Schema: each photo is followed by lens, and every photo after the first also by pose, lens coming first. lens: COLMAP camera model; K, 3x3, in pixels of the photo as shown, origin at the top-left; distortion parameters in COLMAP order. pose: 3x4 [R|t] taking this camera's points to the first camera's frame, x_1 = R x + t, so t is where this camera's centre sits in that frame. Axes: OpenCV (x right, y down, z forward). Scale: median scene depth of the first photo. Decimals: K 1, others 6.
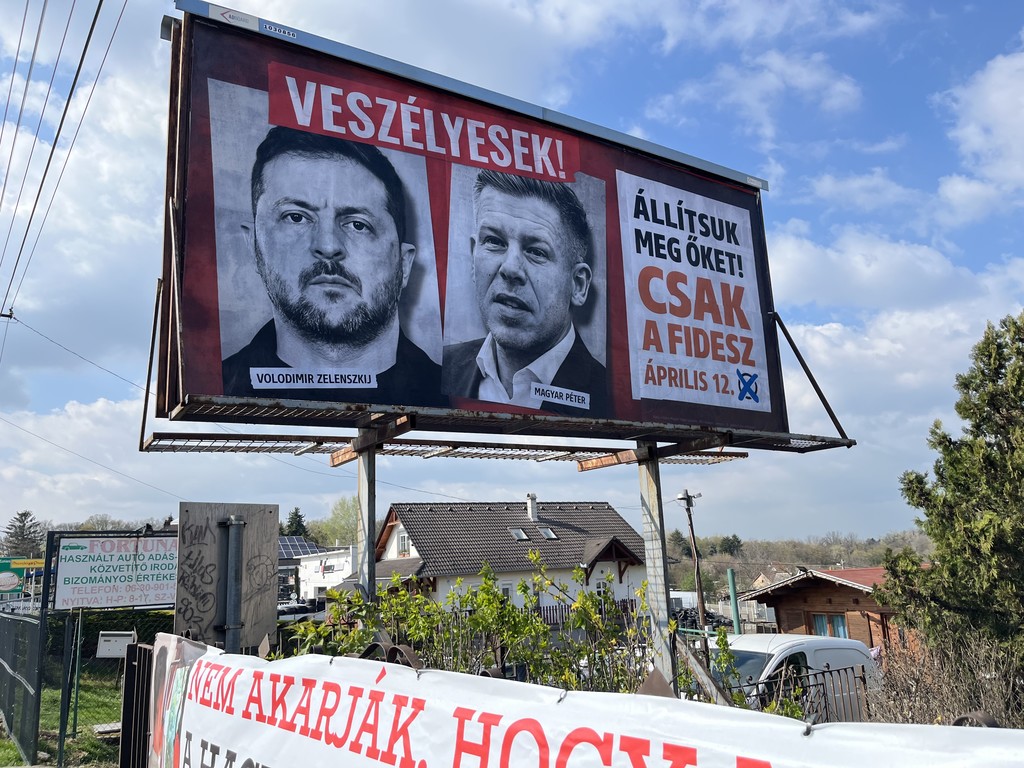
lens RADIAL K [[770.9, 0, 508.8], [0, 770.9, 389.5], [0, 0, 1]] dist [0.062095, -0.083599]
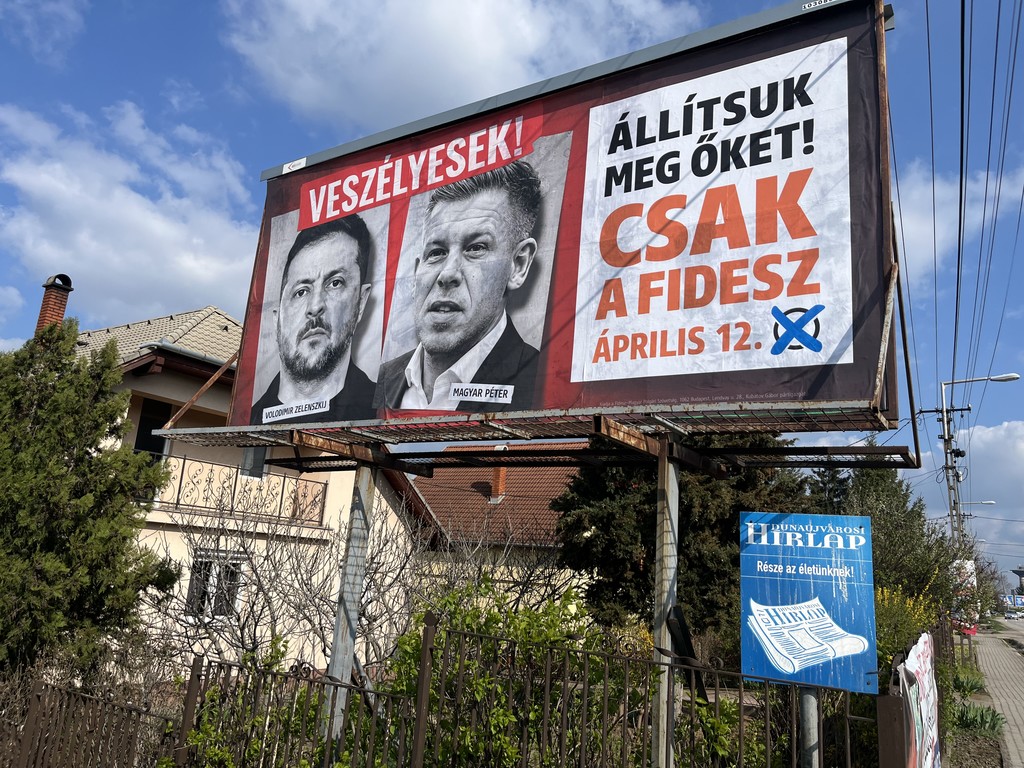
lens RADIAL K [[770.9, 0, 507.2], [0, 770.9, 381.0], [0, 0, 1]] dist [0.062095, -0.083599]
pose [[0.416150, -0.151285, -0.896623, 0.878898], [0.087491, 0.988149, -0.126121, 0.108896], [0.905077, -0.025961, 0.424454, 0.621198]]
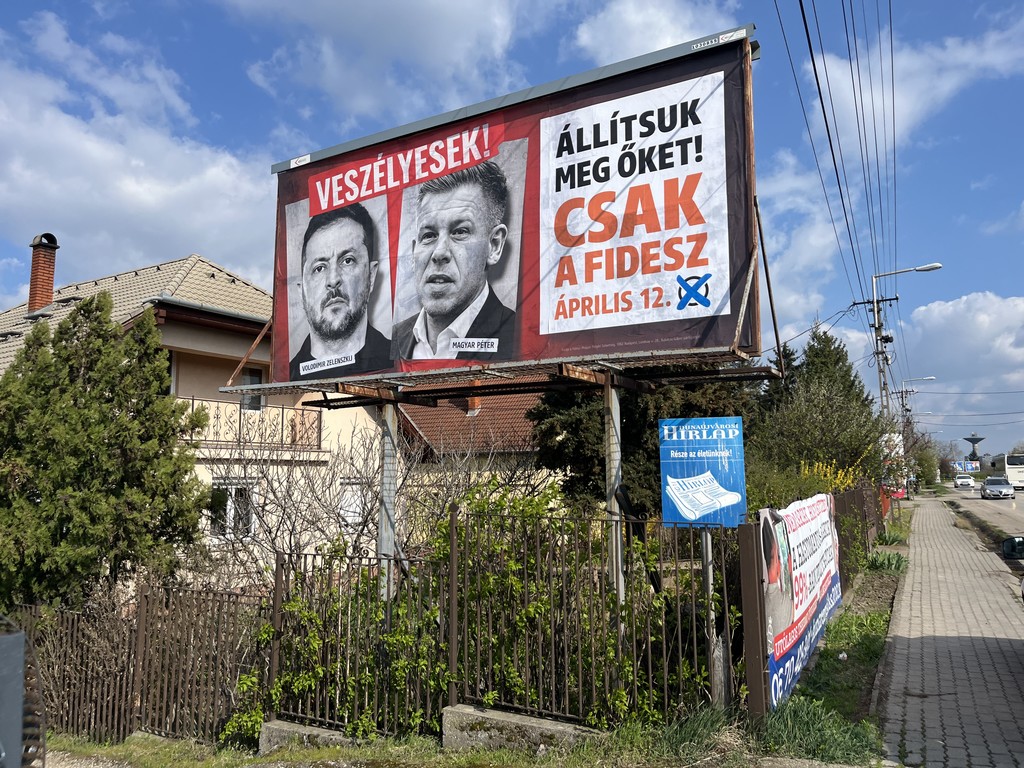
lens RADIAL K [[770.9, 0, 504.3], [0, 770.9, 383.4], [0, 0, 1]] dist [0.062095, -0.083599]
pose [[0.442788, -0.074778, -0.893503, 1.153190], [0.162616, 0.986687, -0.001990, 0.076921], [0.881757, -0.144417, 0.449053, 0.466603]]
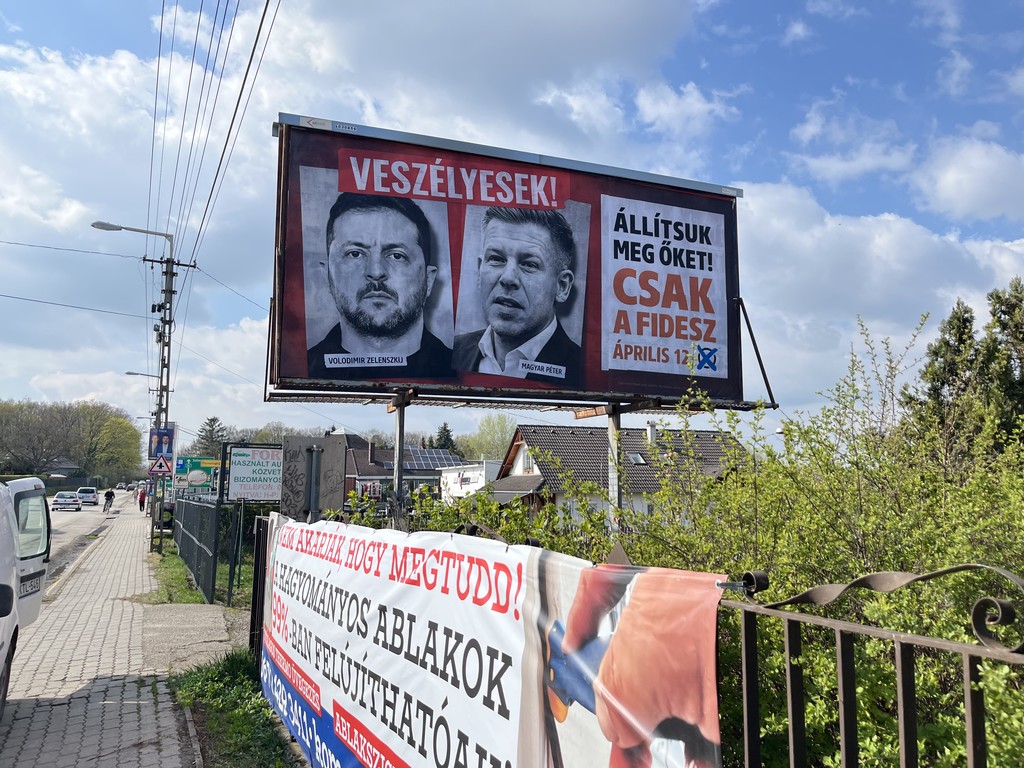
lens RADIAL K [[770.9, 0, 504.7], [0, 770.9, 377.7], [0, 0, 1]] dist [0.062095, -0.083599]
pose [[0.981369, 0.026069, -0.190353, 0.260722], [-0.009300, 0.996036, 0.088460, -0.096578], [0.191905, -0.085042, 0.977722, -0.382394]]
